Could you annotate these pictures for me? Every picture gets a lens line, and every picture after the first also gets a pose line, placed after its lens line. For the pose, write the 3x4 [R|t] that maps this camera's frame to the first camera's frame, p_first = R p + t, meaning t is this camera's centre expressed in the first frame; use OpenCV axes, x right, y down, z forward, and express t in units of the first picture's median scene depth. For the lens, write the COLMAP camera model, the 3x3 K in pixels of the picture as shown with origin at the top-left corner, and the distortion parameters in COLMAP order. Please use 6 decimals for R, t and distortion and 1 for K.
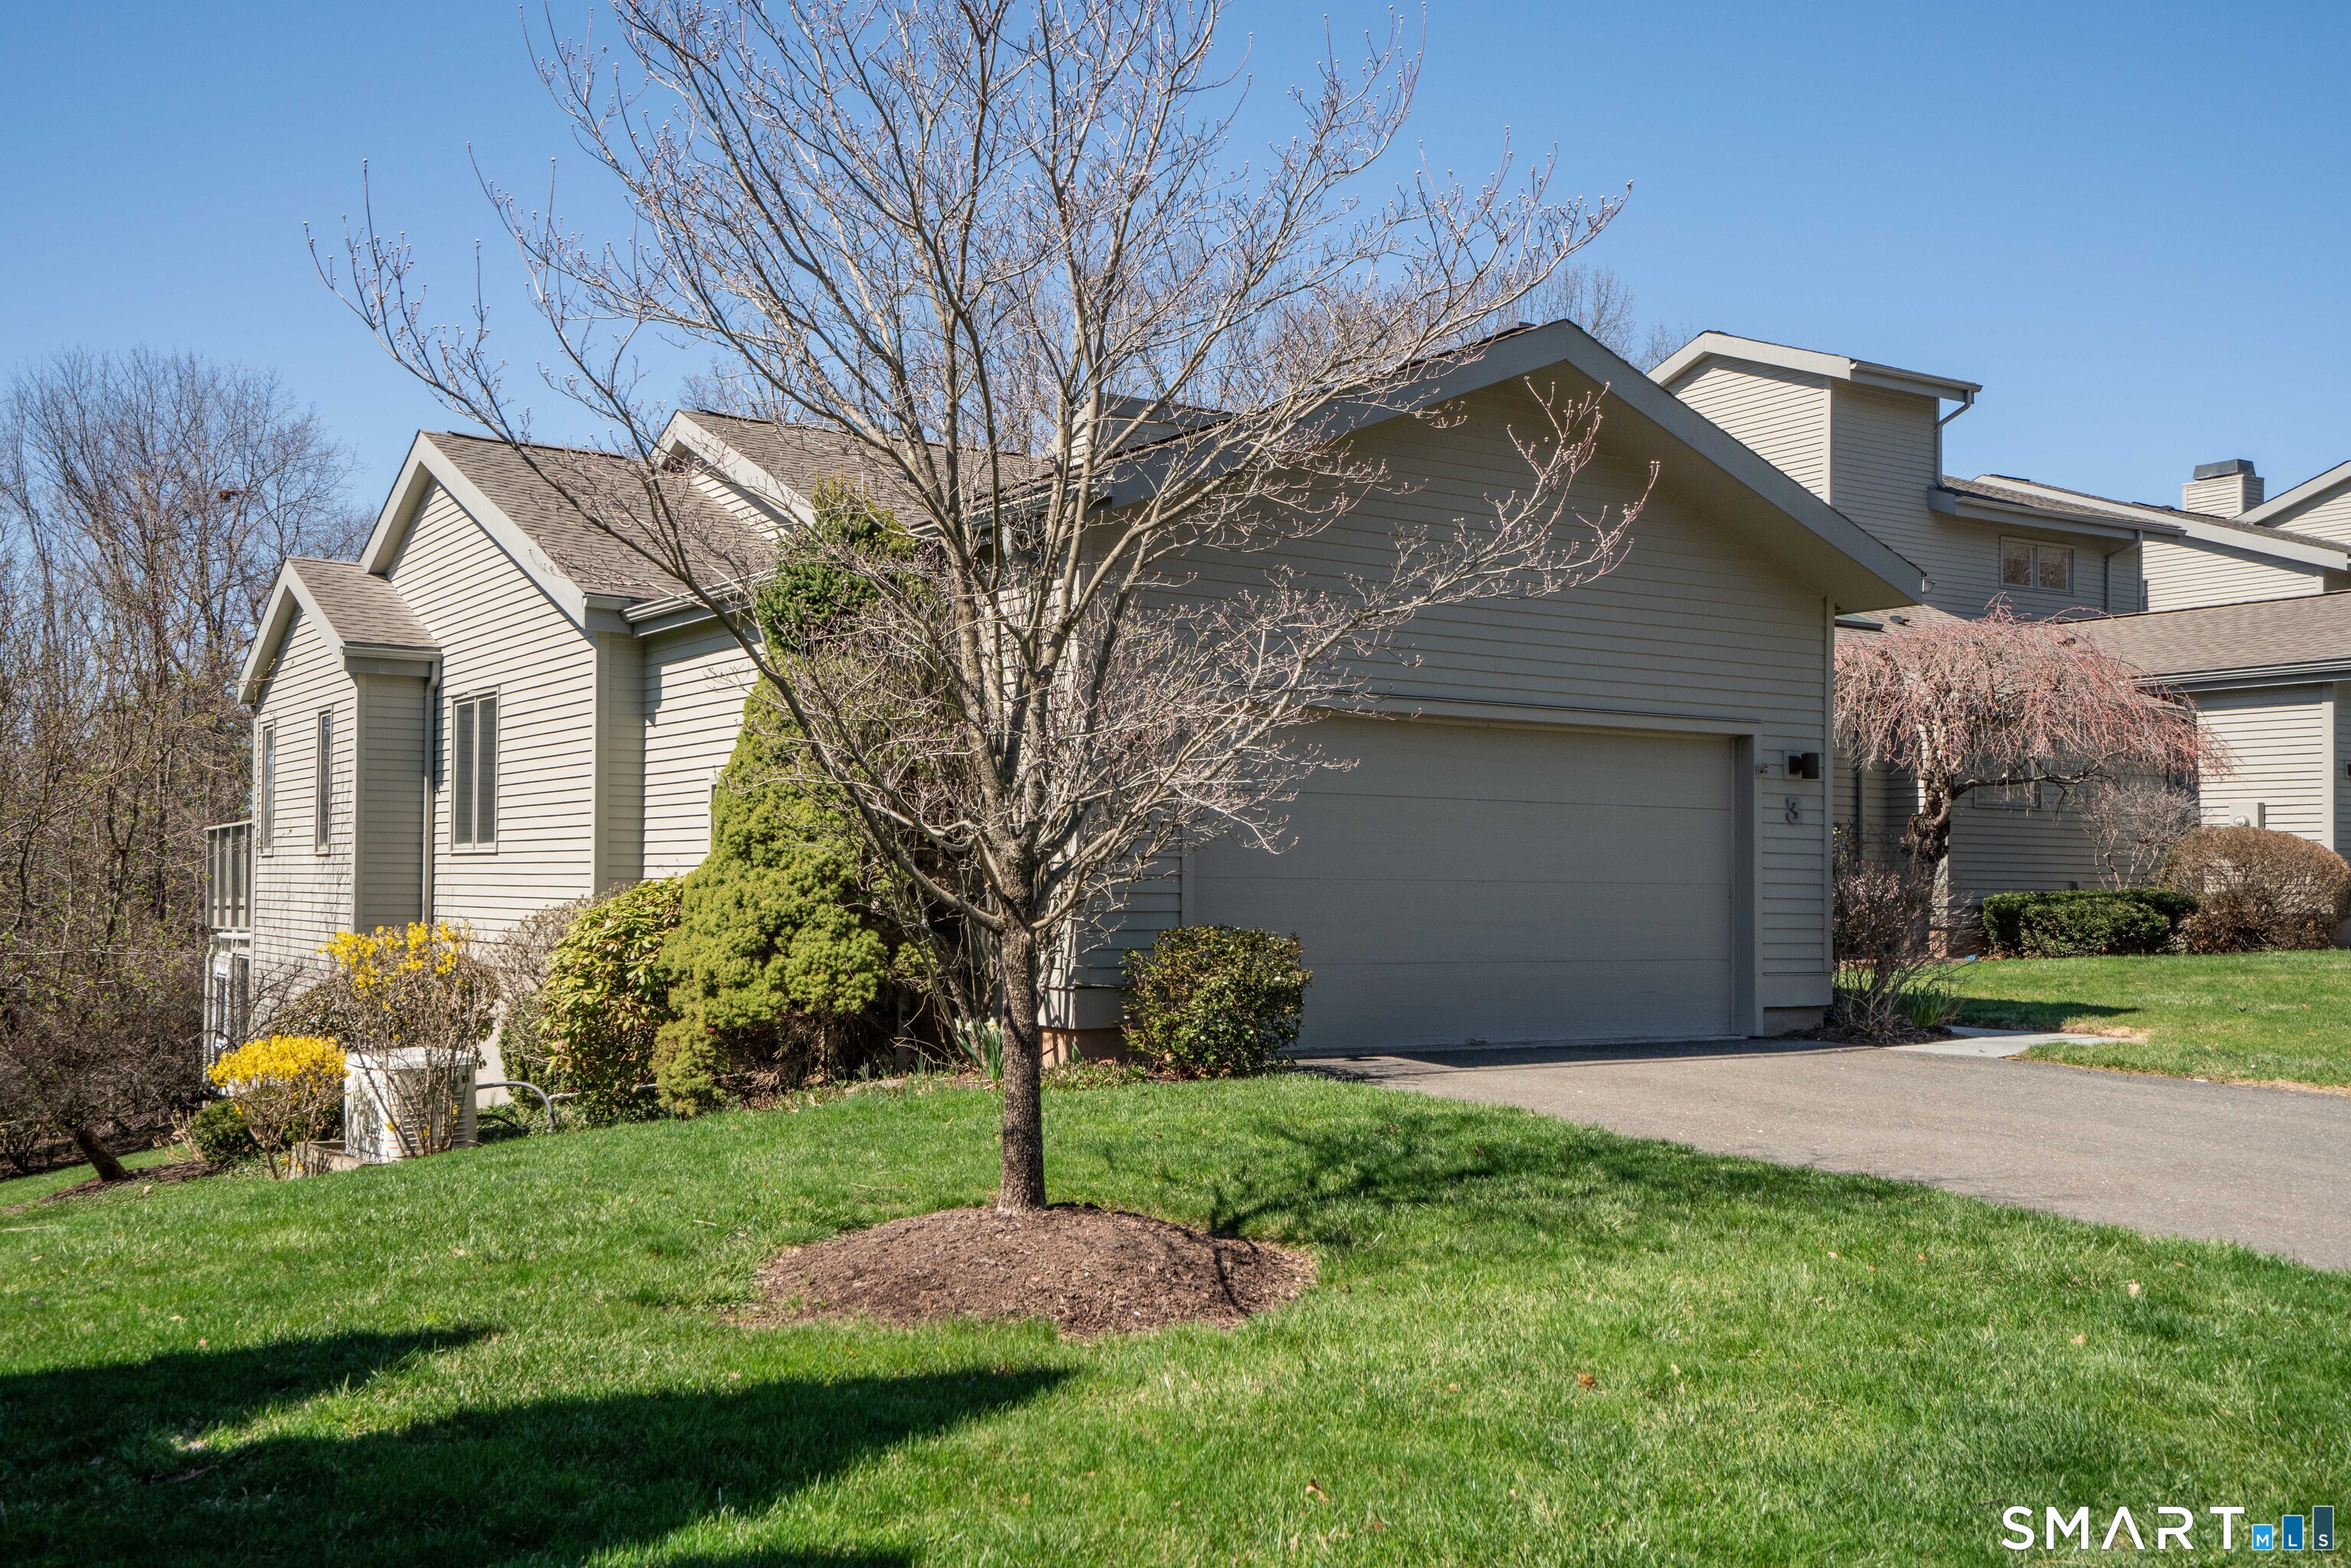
lens RADIAL K [[2223.6, 0, 1175.5], [0, 2223.6, 784.0], [0, 0, 1]] dist [0.000180, 0.000354]
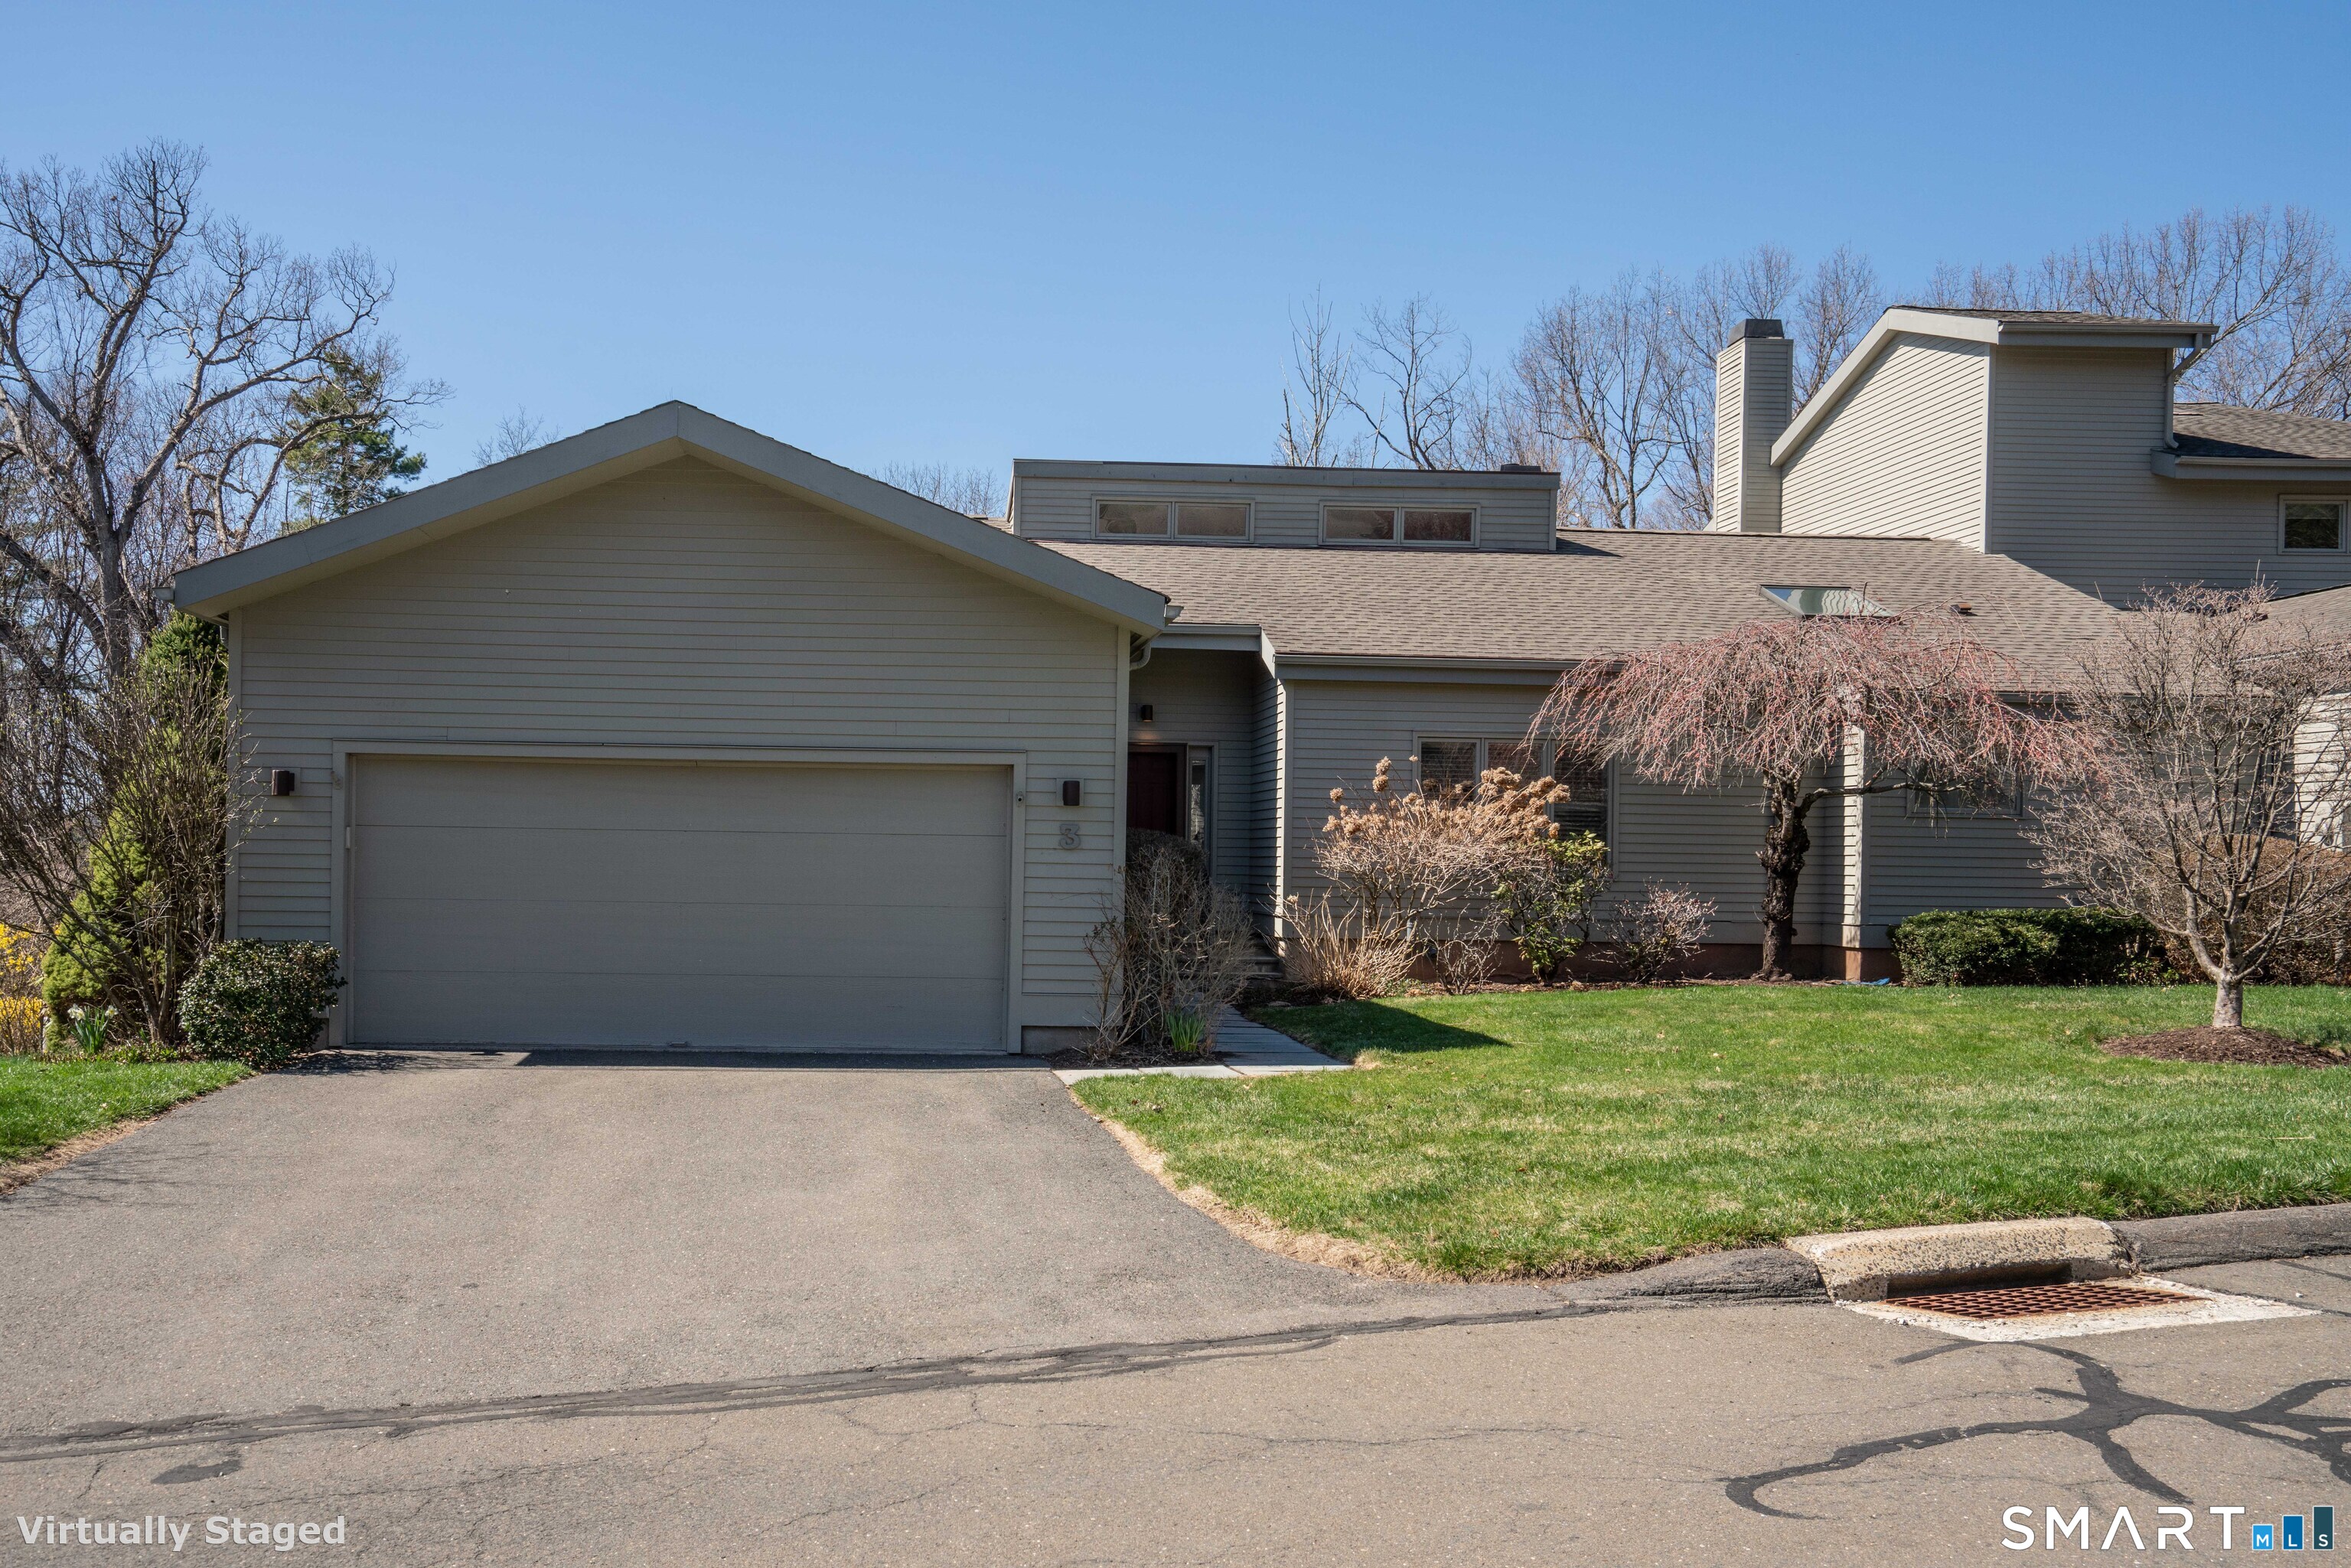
lens RADIAL K [[1994.8, 0, 1175.5], [0, 1994.8, 784.0], [0, 0, 1]] dist [0.006780, 0.005888]
pose [[0.868040, -0.015957, -0.496238, 0.785438], [0.017380, 0.999847, -0.001751, -0.009725], [0.496190, -0.007105, 0.868185, 0.221965]]
